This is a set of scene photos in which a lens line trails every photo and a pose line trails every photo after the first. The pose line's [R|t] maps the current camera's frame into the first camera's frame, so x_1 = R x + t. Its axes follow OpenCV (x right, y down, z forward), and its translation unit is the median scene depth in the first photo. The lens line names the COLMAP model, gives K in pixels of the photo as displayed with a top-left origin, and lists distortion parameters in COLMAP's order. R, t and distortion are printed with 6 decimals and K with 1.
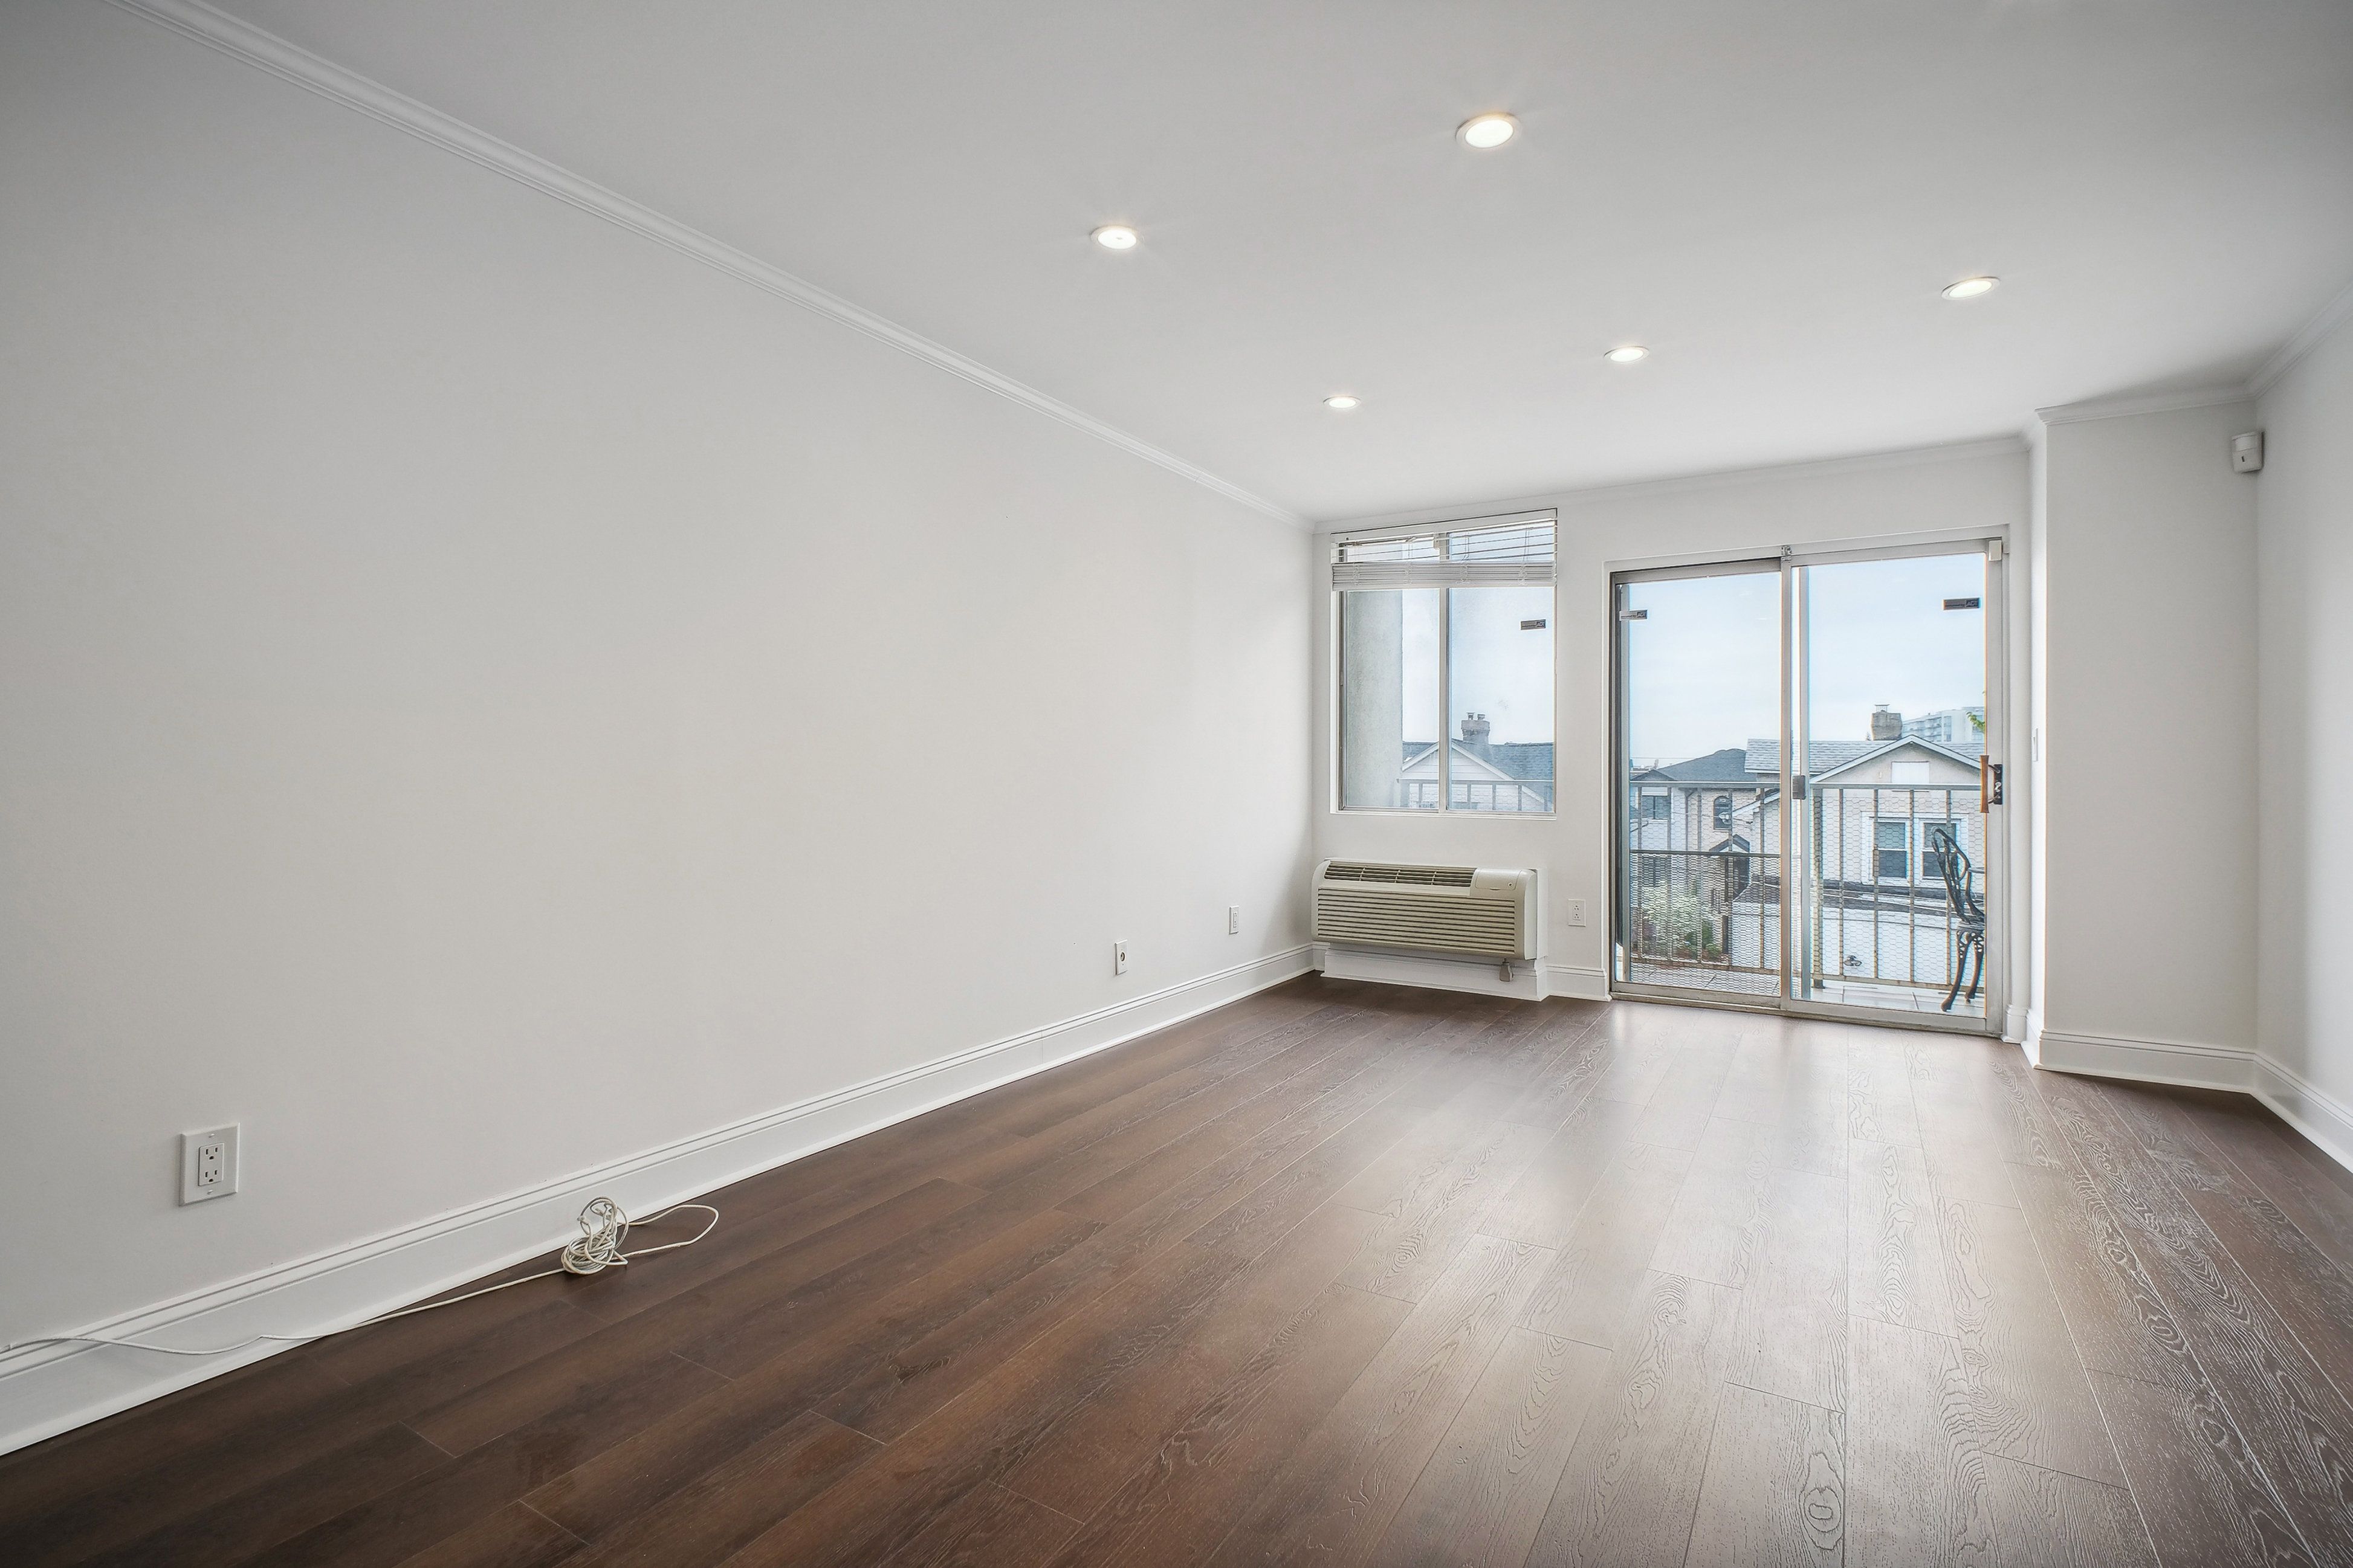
lens RADIAL K [[1088.5, 0, 1176.0], [0, 1088.5, 766.9], [0, 0, 1]] dist [0.004079, -0.000472]
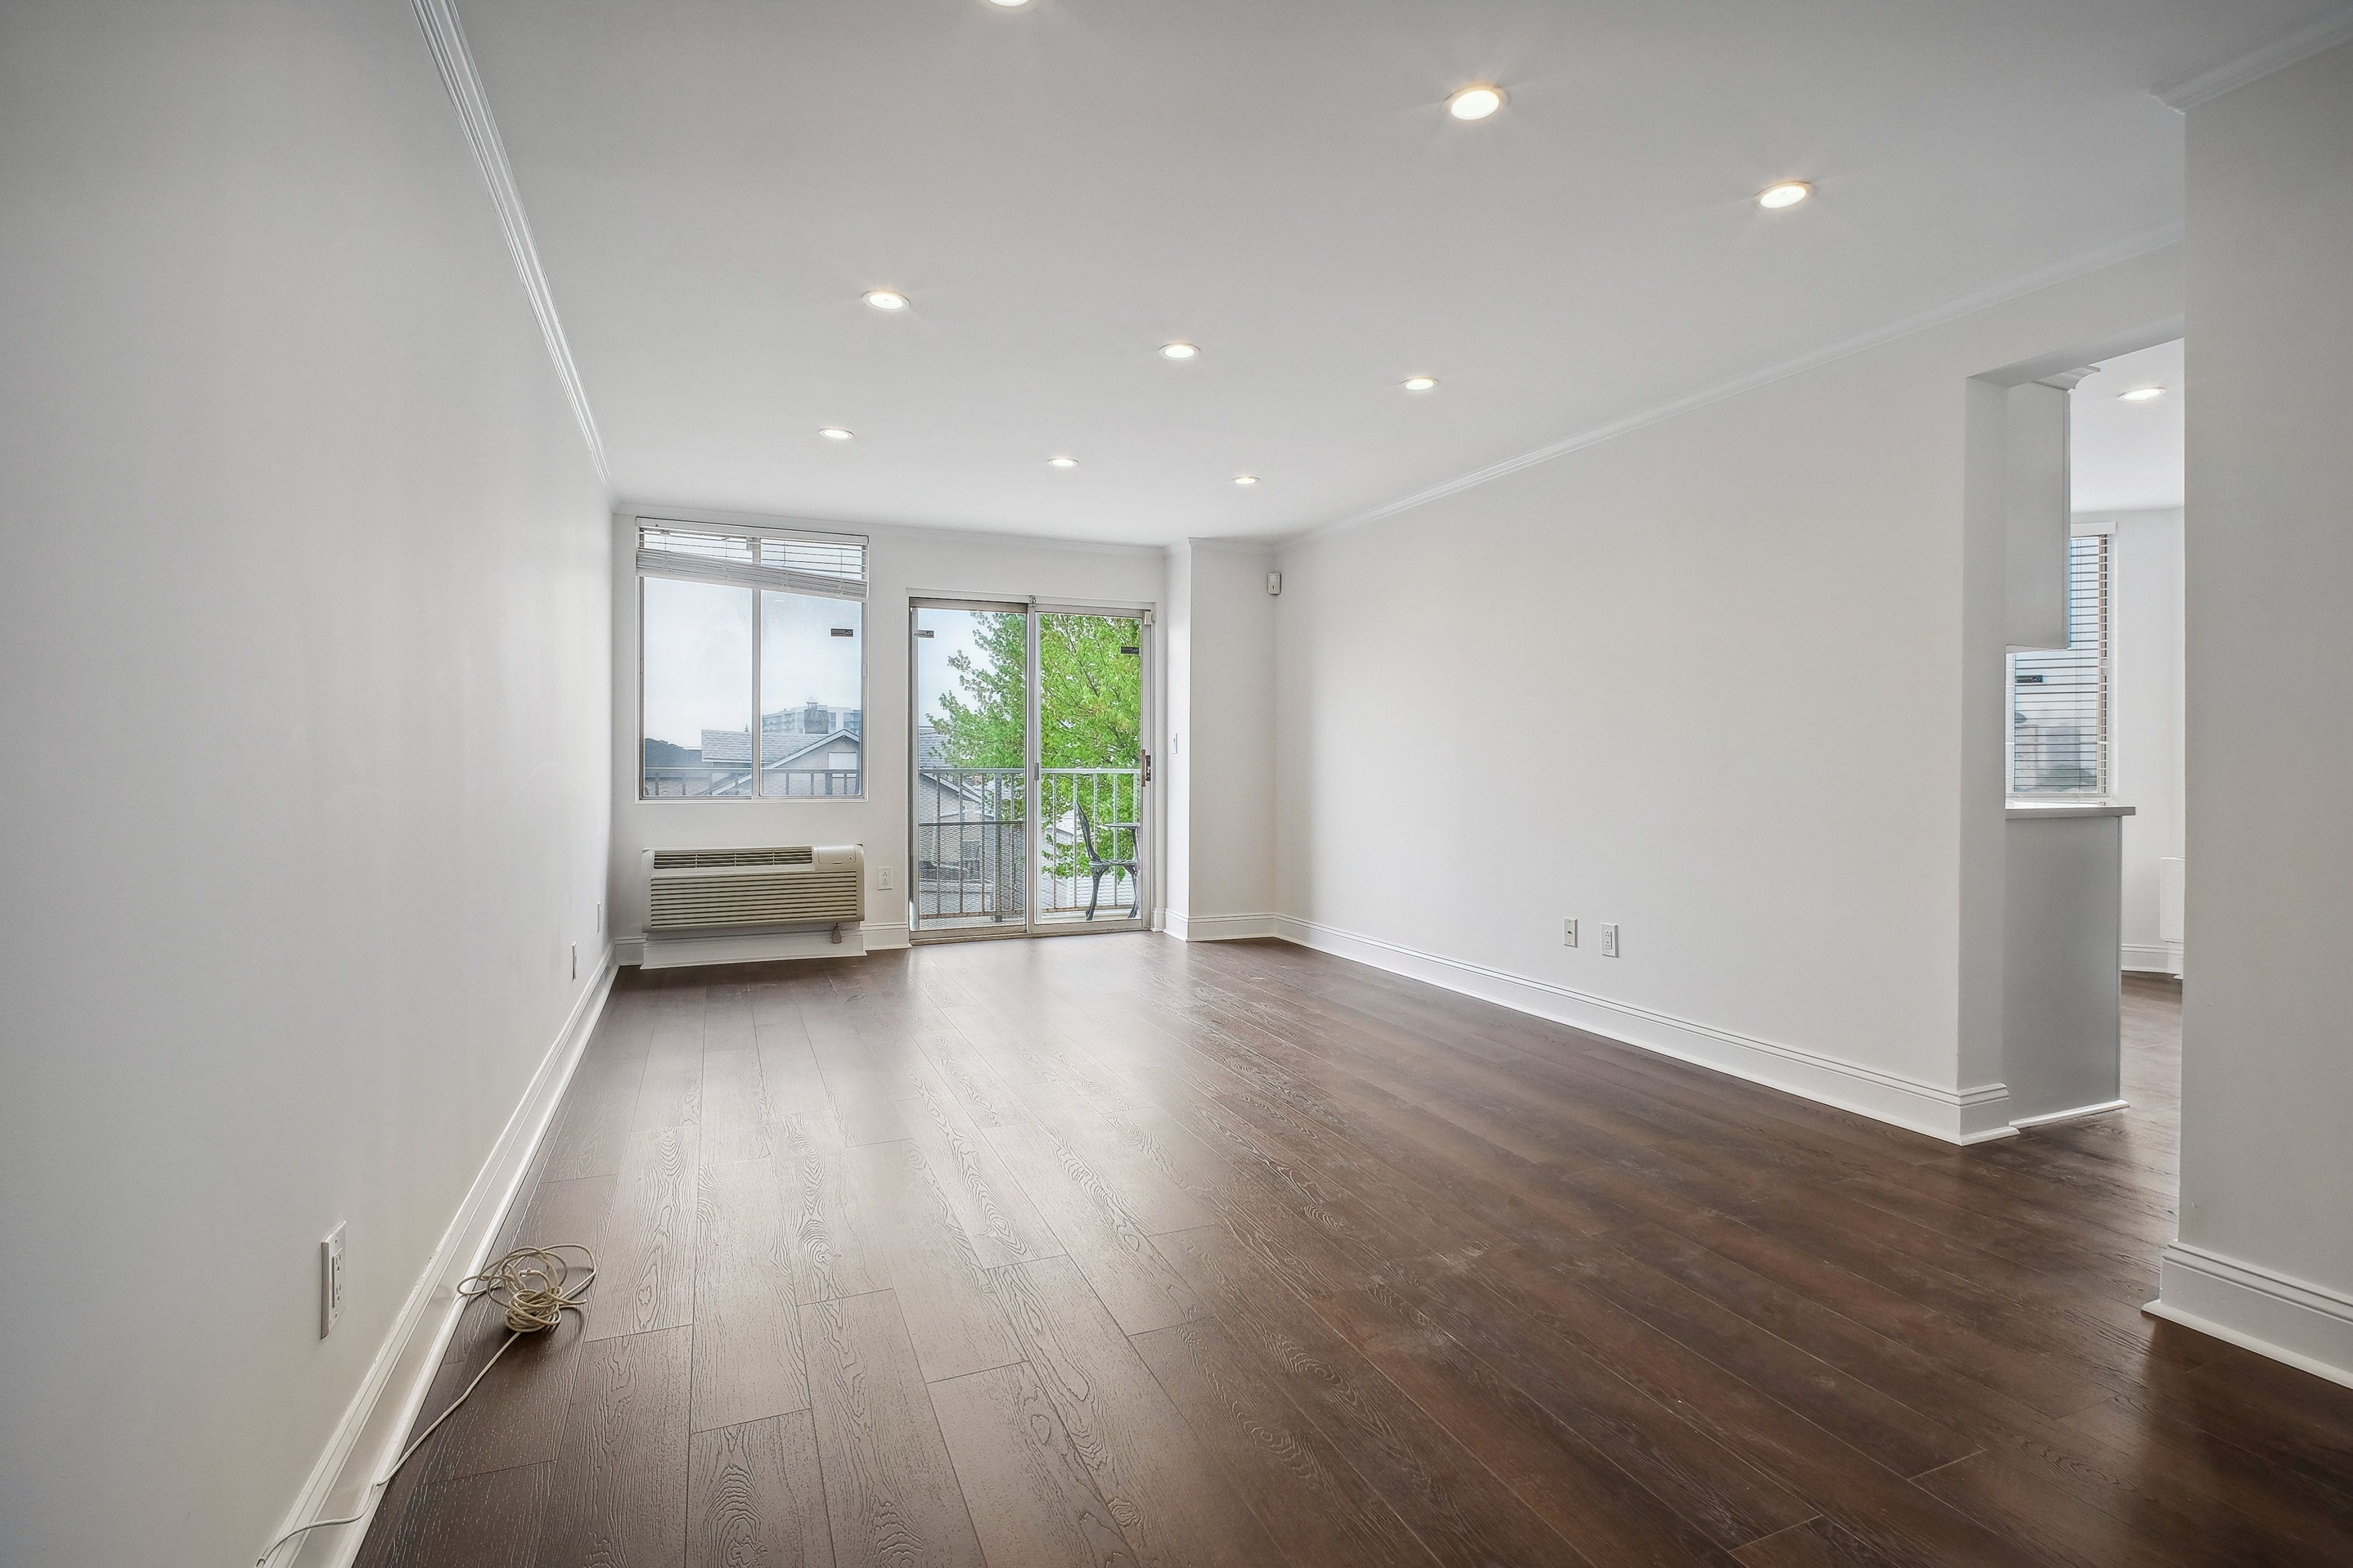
lens RADIAL K [[1088.5, 0, 1176.0], [0, 1088.5, 766.9], [0, 0, 1]] dist [0.004079, -0.000472]
pose [[0.600224, -0.006417, 0.799806, -0.395631], [-0.001426, 0.999958, 0.009094, 0.000313], [-0.799830, -0.006599, 0.600190, 0.027662]]
